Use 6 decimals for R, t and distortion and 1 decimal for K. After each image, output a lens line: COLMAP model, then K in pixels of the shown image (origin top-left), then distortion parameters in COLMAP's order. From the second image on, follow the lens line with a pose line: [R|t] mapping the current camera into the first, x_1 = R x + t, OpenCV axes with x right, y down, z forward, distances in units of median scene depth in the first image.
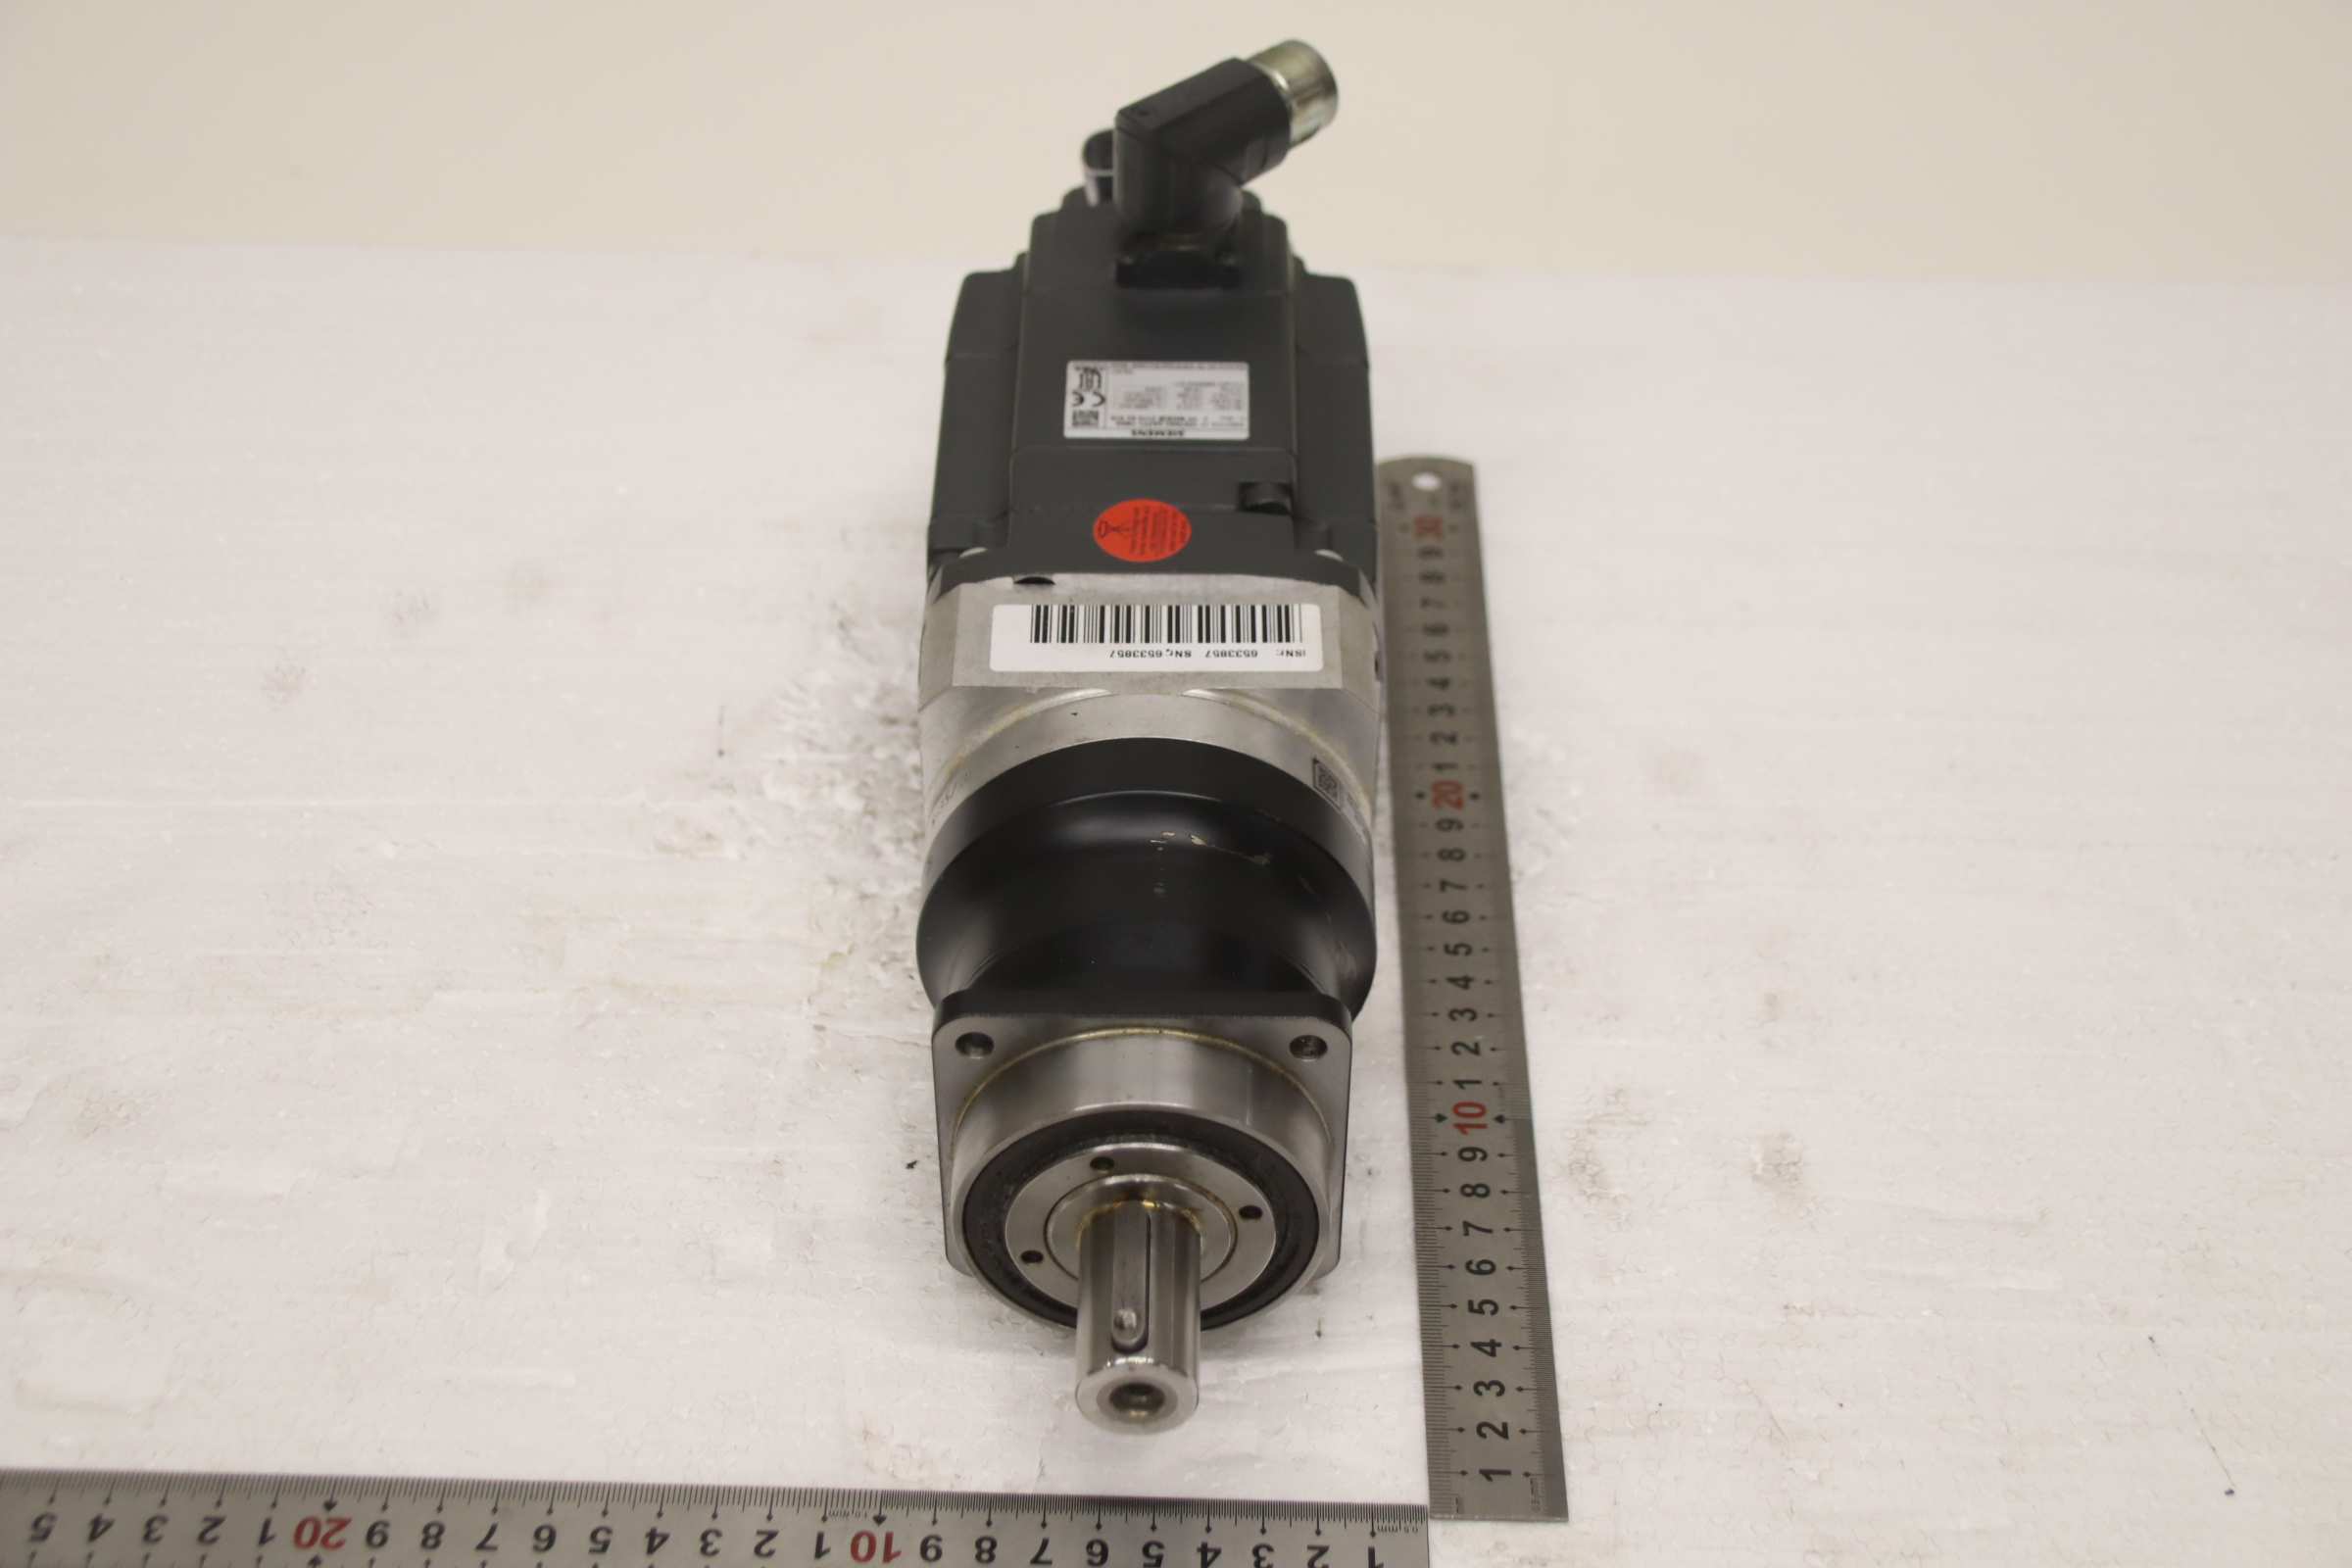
lens RADIAL K [[3392.7, 0, 1176.0], [0, 3392.7, 784.0], [0, 0, 1]] dist [0.008847, -0.018232]
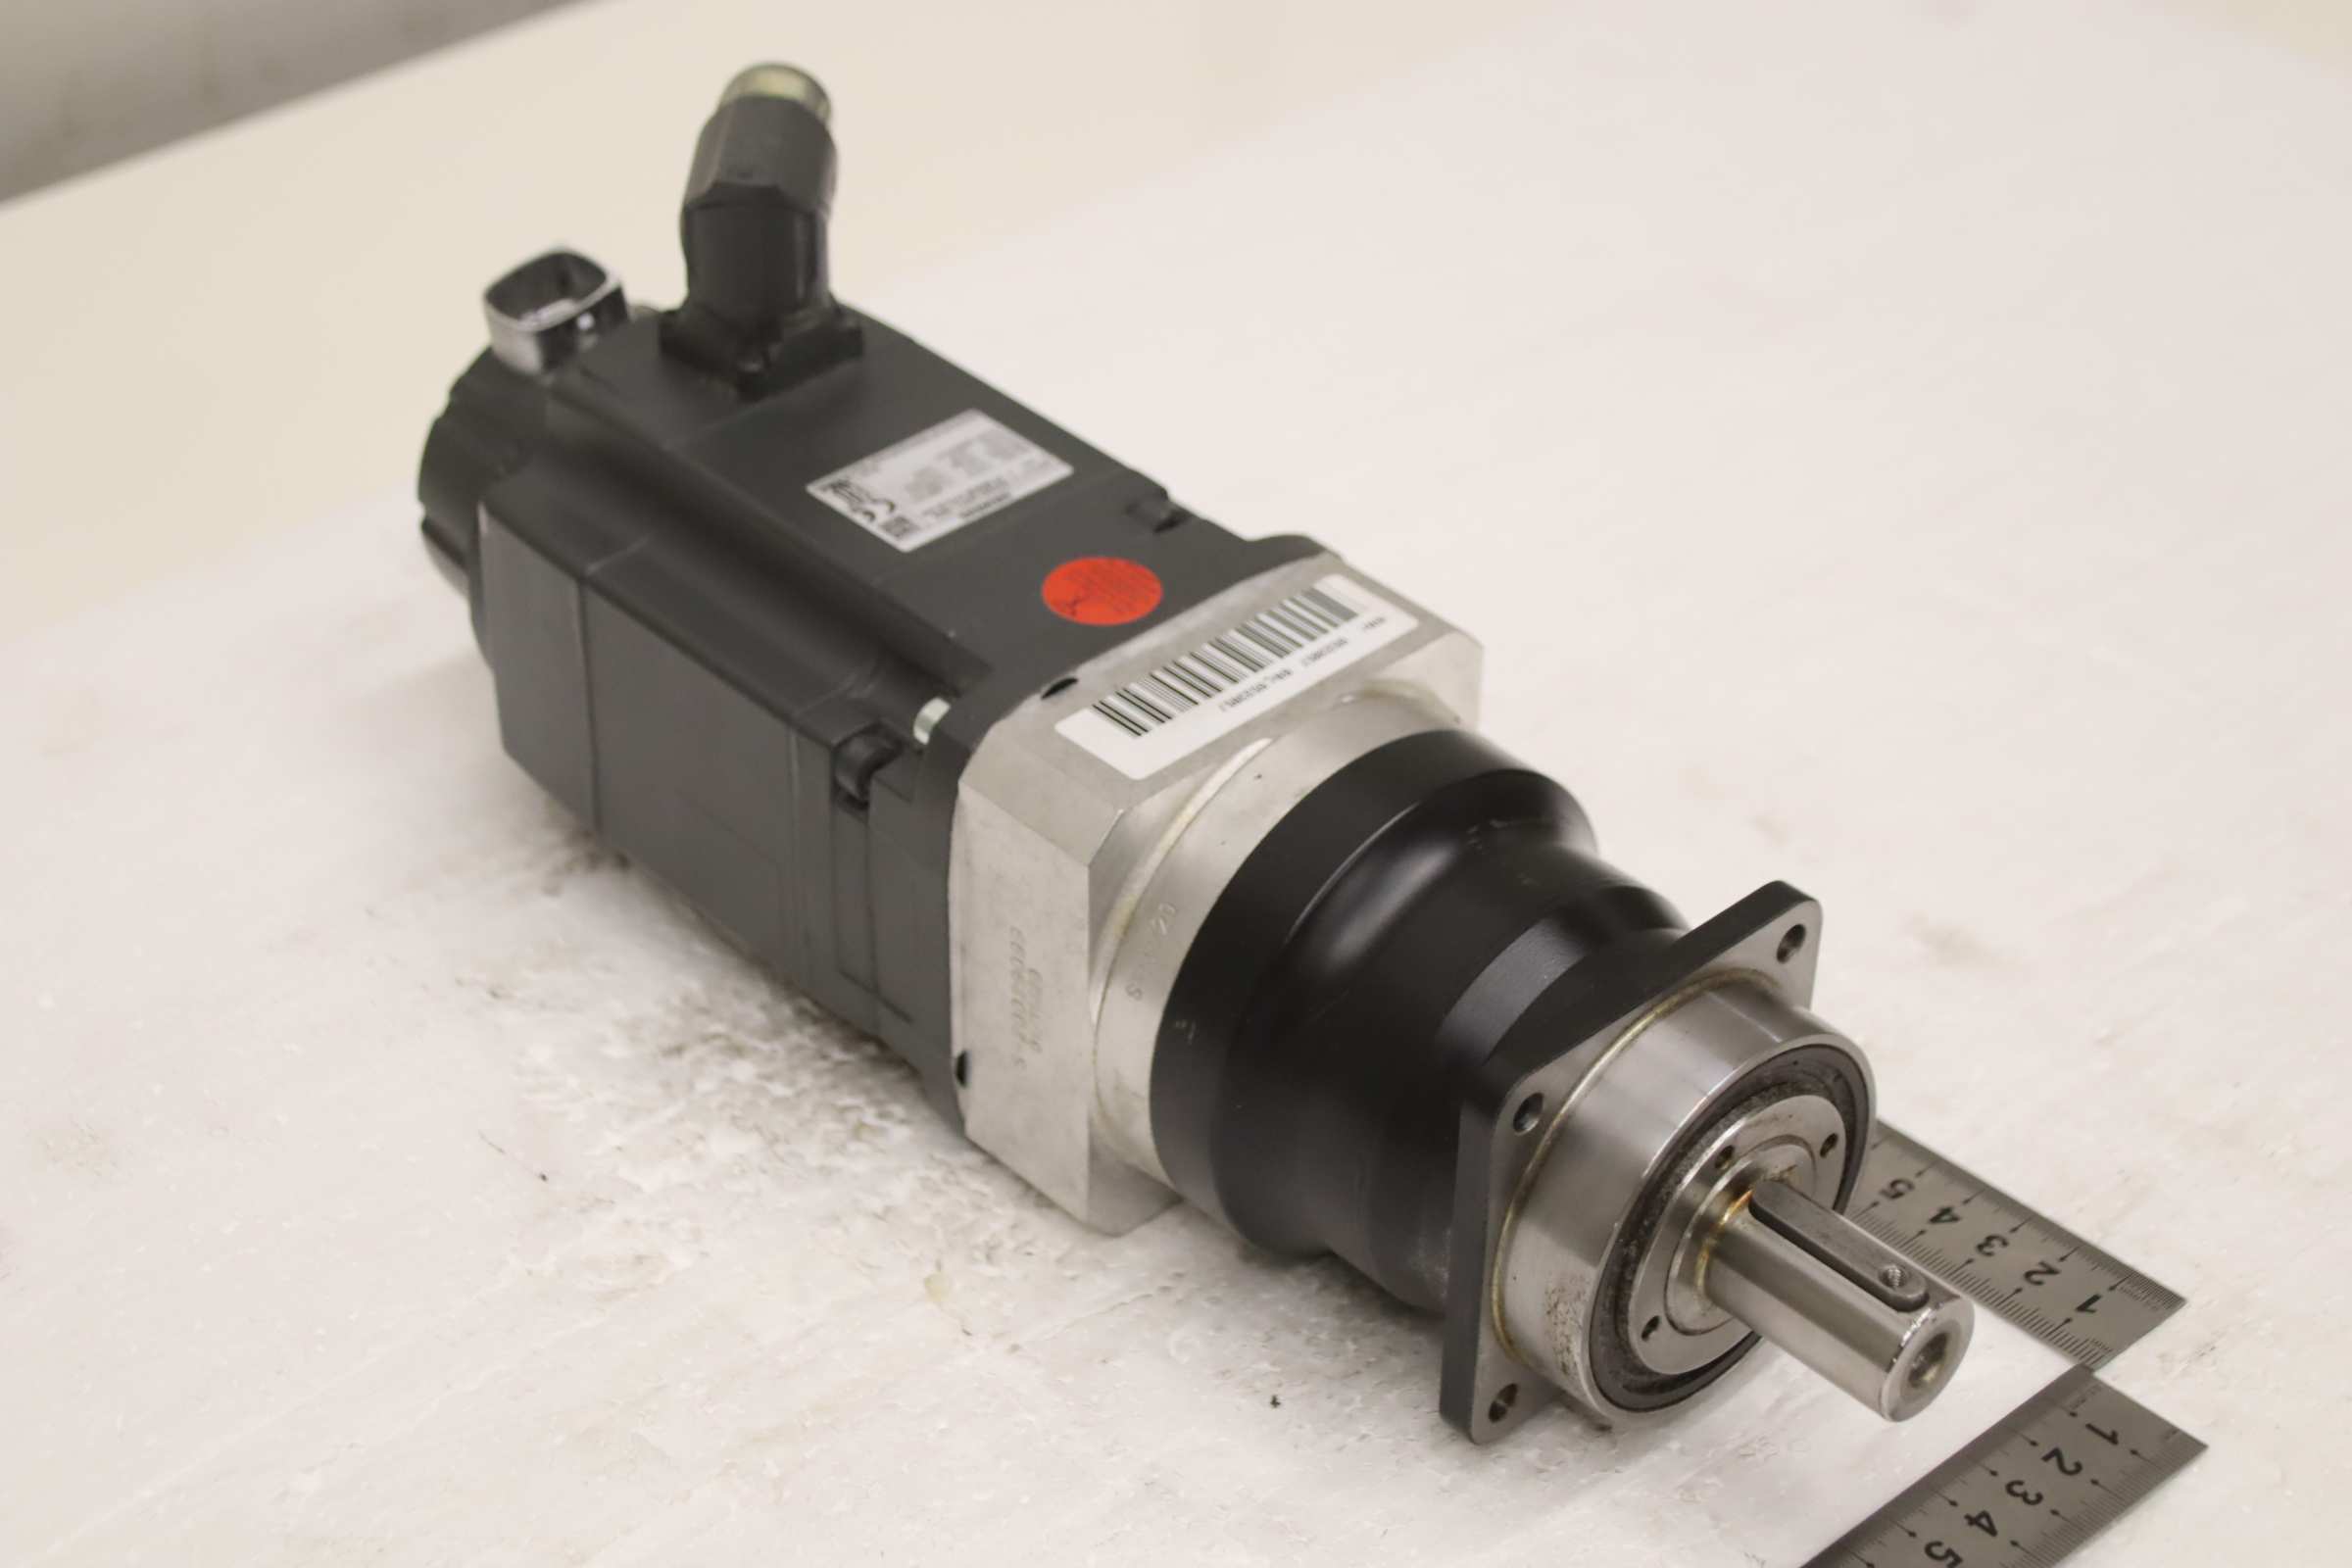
lens RADIAL K [[4253.1, 0, 1176.0], [0, 4253.1, 784.0], [0, 0, 1]] dist [0.095456, 0.194881]
pose [[0.719571, -0.402528, 0.565853, -0.575526], [0.463392, 0.885230, 0.040446, -0.064169], [-0.517190, 0.233108, 0.823514, 0.149104]]
